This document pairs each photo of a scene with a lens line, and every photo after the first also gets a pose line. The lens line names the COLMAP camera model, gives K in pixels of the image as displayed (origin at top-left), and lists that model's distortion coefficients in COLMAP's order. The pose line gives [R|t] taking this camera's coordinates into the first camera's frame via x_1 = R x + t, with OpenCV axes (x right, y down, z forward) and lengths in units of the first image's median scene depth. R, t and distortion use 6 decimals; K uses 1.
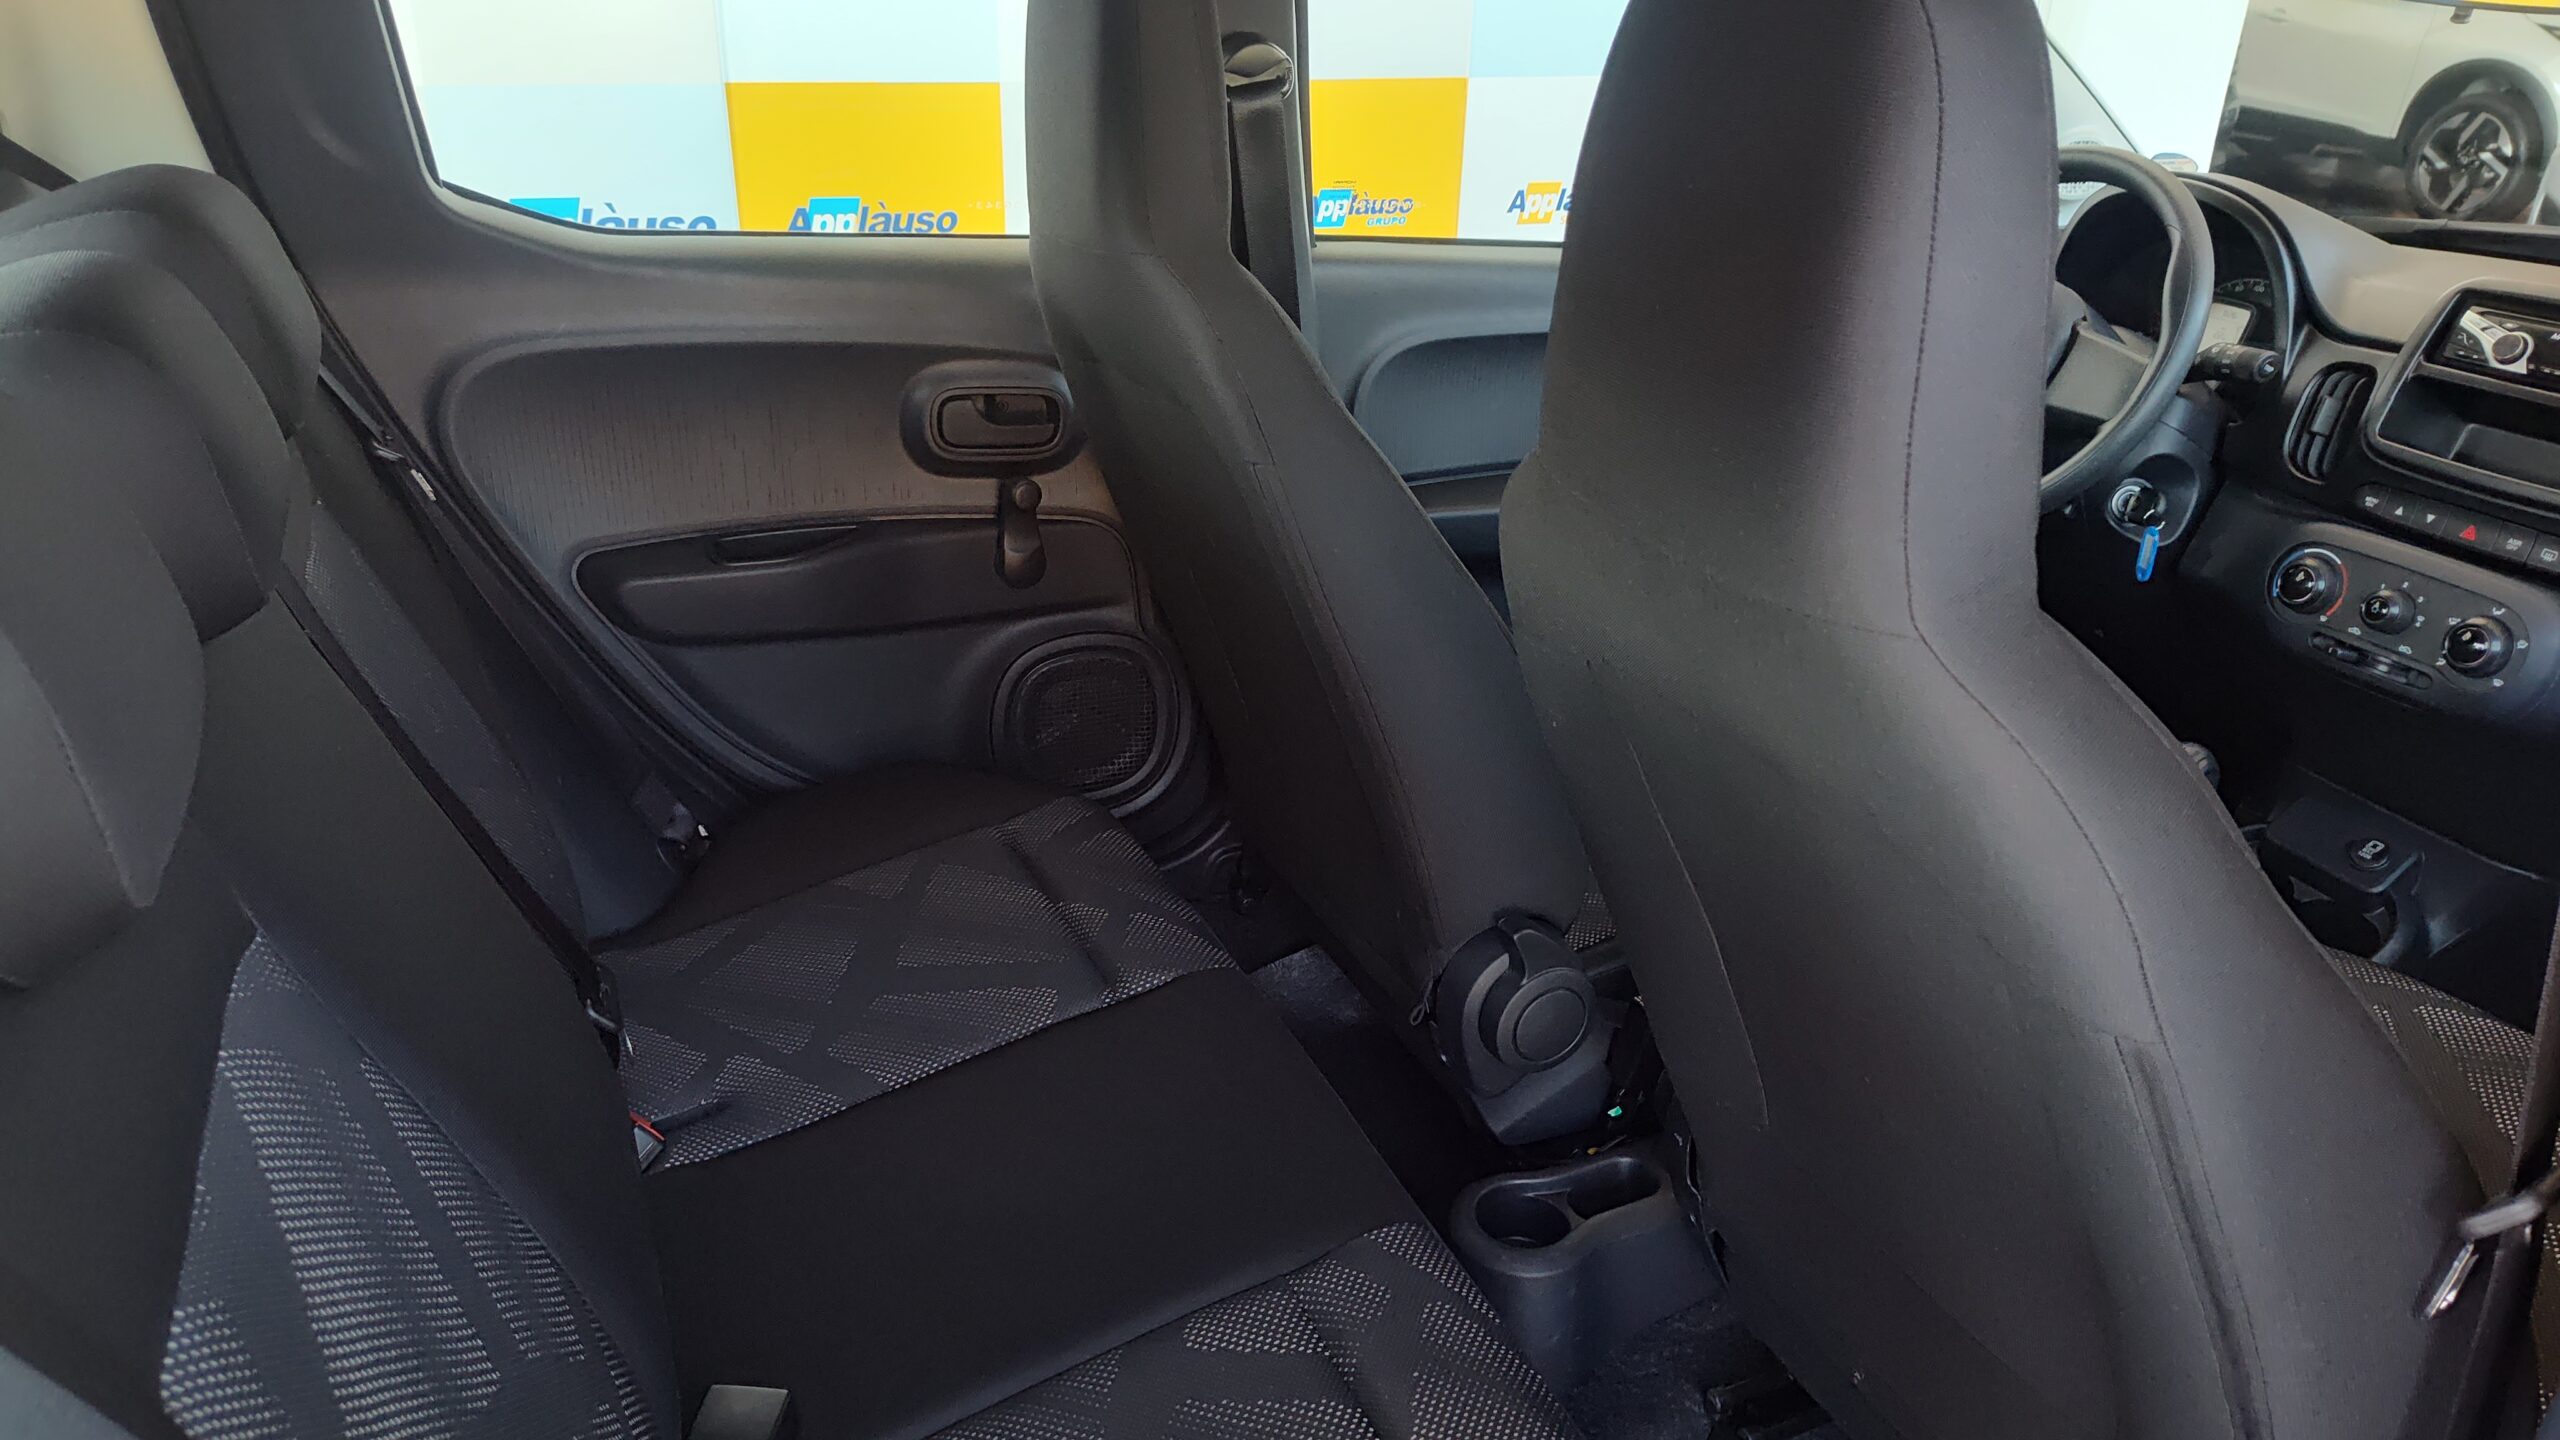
lens RADIAL K [[1740.5, 0, 1250.9], [0, 1740.5, 702.3], [0, 0, 1]] dist [0.064601, -0.074971]
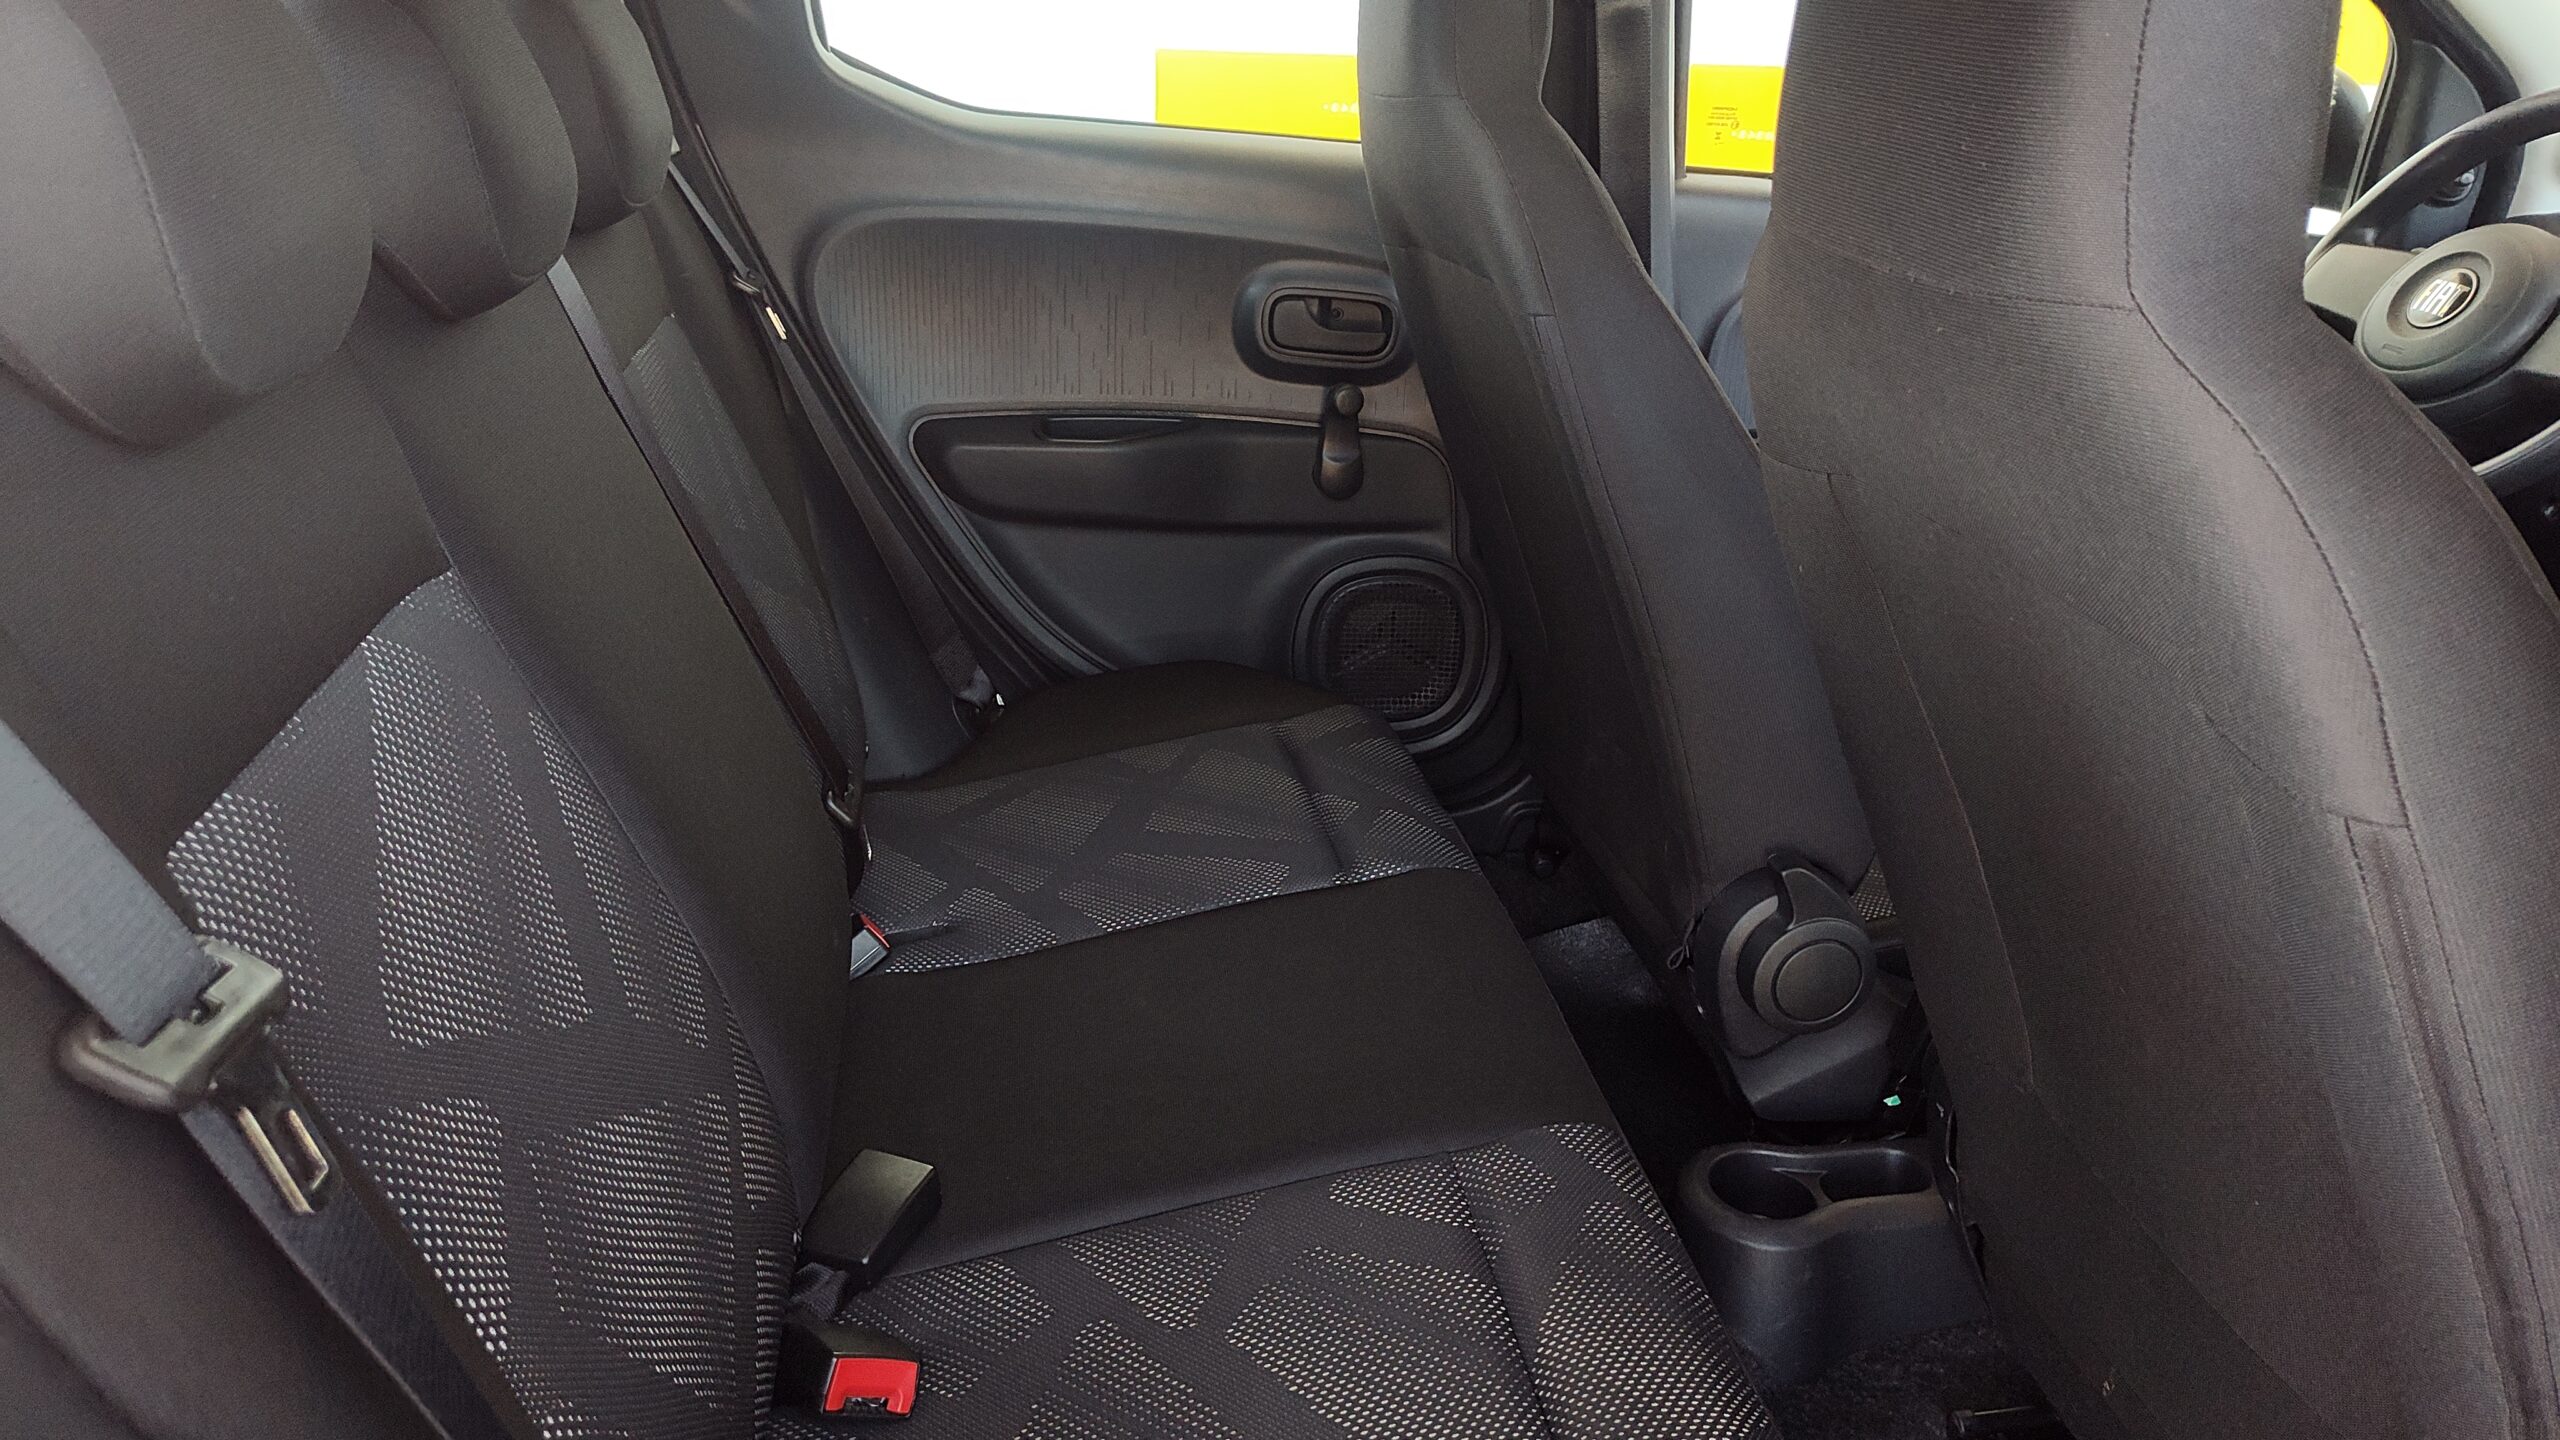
lens RADIAL K [[1735.0, 0, 1280.0], [0, 1735.0, 720.0], [0, 0, 1]] dist [0.005602, 0.000549]
pose [[0.966616, 0.108993, -0.231891, 0.094725], [-0.118041, 0.992682, -0.025462, 0.104811], [0.227419, 0.051985, 0.972409, 0.056134]]
